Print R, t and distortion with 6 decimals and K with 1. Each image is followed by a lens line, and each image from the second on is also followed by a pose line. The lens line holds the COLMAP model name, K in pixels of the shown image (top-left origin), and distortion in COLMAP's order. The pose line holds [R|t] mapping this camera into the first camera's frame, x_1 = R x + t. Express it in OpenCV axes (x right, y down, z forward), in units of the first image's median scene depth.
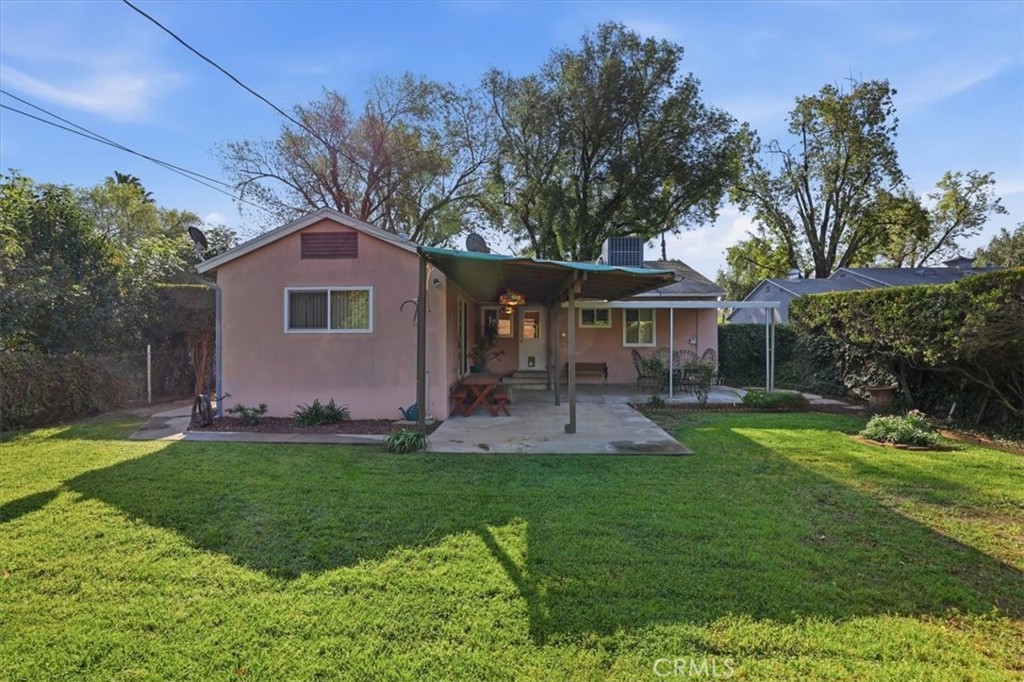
lens RADIAL K [[444.2, 0, 513.6], [0, 444.2, 339.7], [0, 0, 1]] dist [-0.026818, 0.007868]
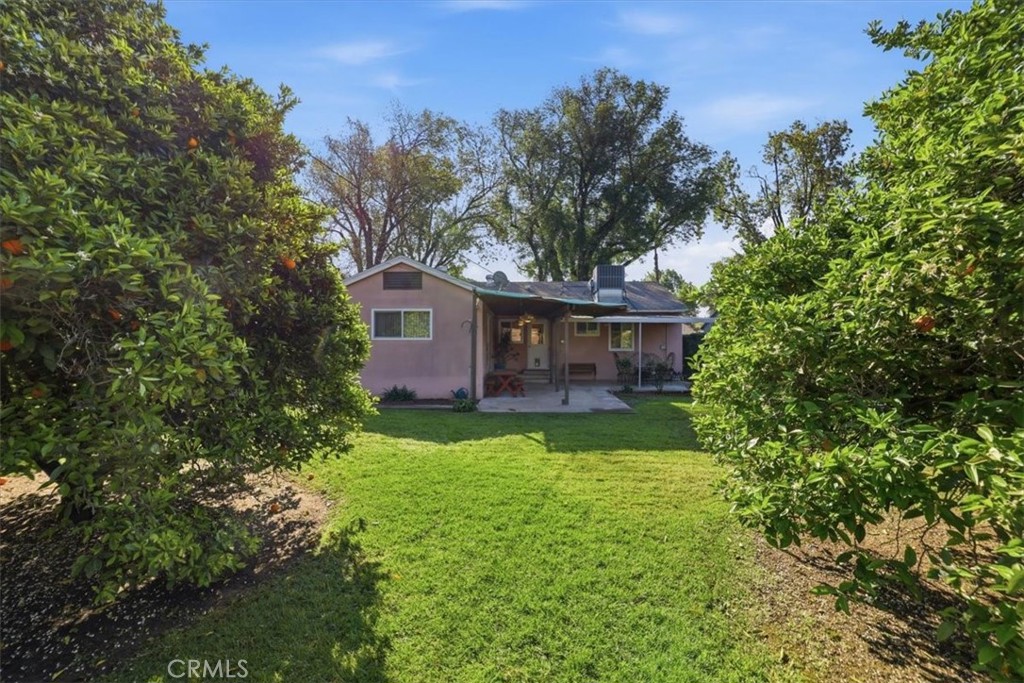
lens RADIAL K [[444.2, 0, 513.4], [0, 444.2, 340.3], [0, 0, 1]] dist [-0.026818, 0.007868]
pose [[0.999993, 0.003644, -0.001245, -0.012911], [-0.003659, 0.999925, -0.011657, 0.000276], [0.001202, 0.011662, 0.999931, -0.139804]]
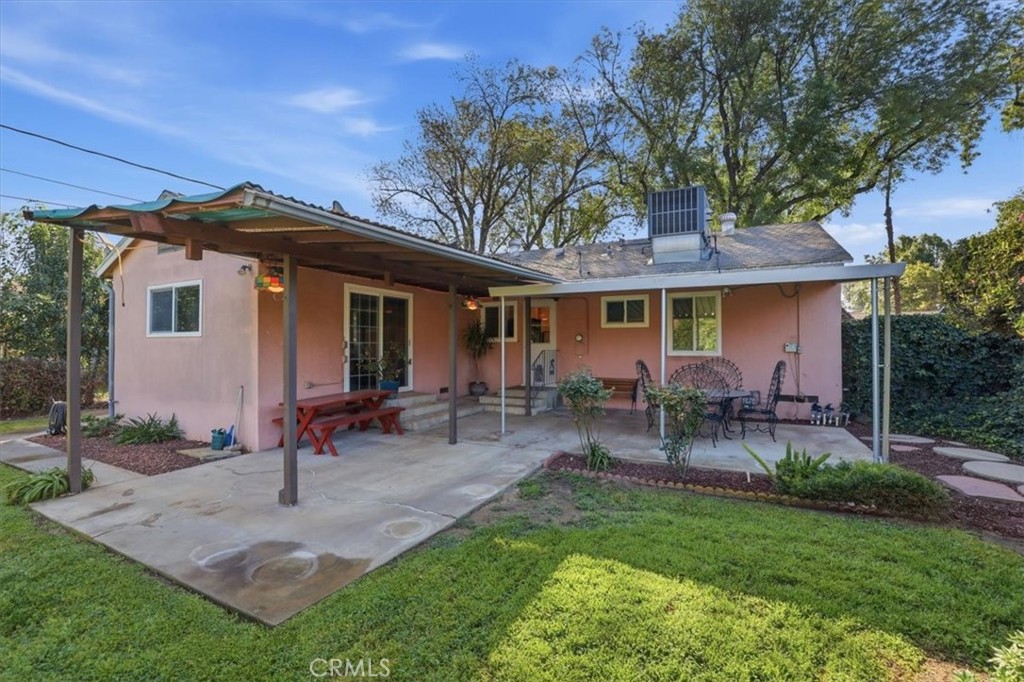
lens RADIAL K [[444.2, 0, 516.0], [0, 444.2, 340.3], [0, 0, 1]] dist [-0.026818, 0.007868]
pose [[0.901439, -0.002972, -0.432896, 0.161612], [-0.000082, 0.999975, -0.007036, -0.000600], [0.432906, 0.006378, 0.901417, 0.152086]]
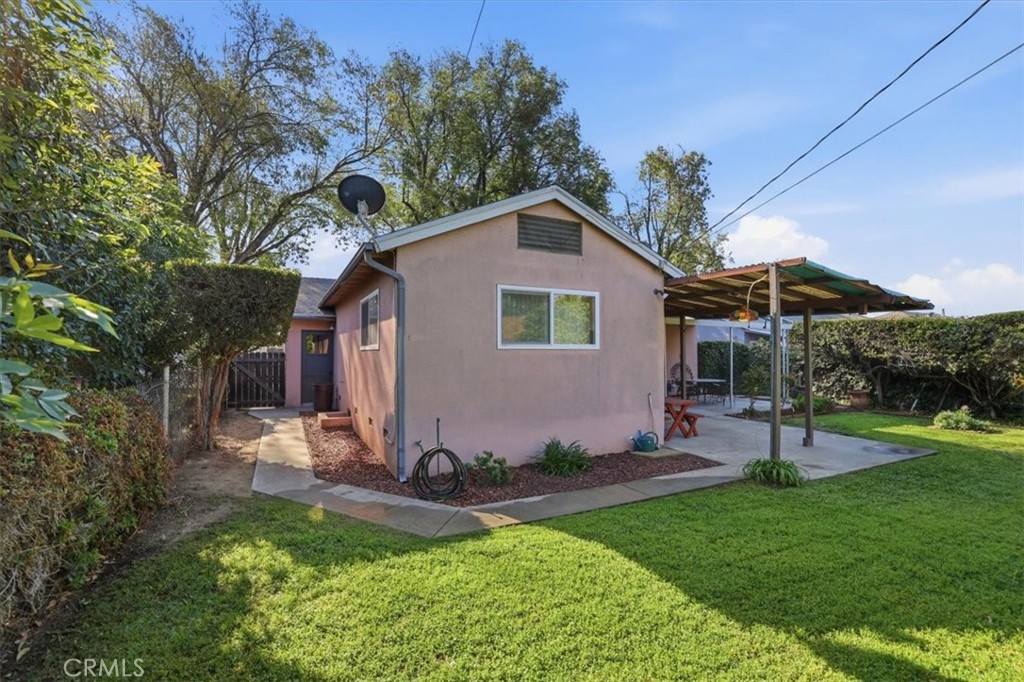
lens RADIAL K [[444.2, 0, 513.7], [0, 444.2, 351.2], [0, 0, 1]] dist [-0.026818, 0.007868]
pose [[0.885606, 0.002726, 0.464429, -0.244261], [-0.002211, 0.999996, -0.001653, -0.002749], [-0.464432, 0.000437, 0.885609, 0.101207]]
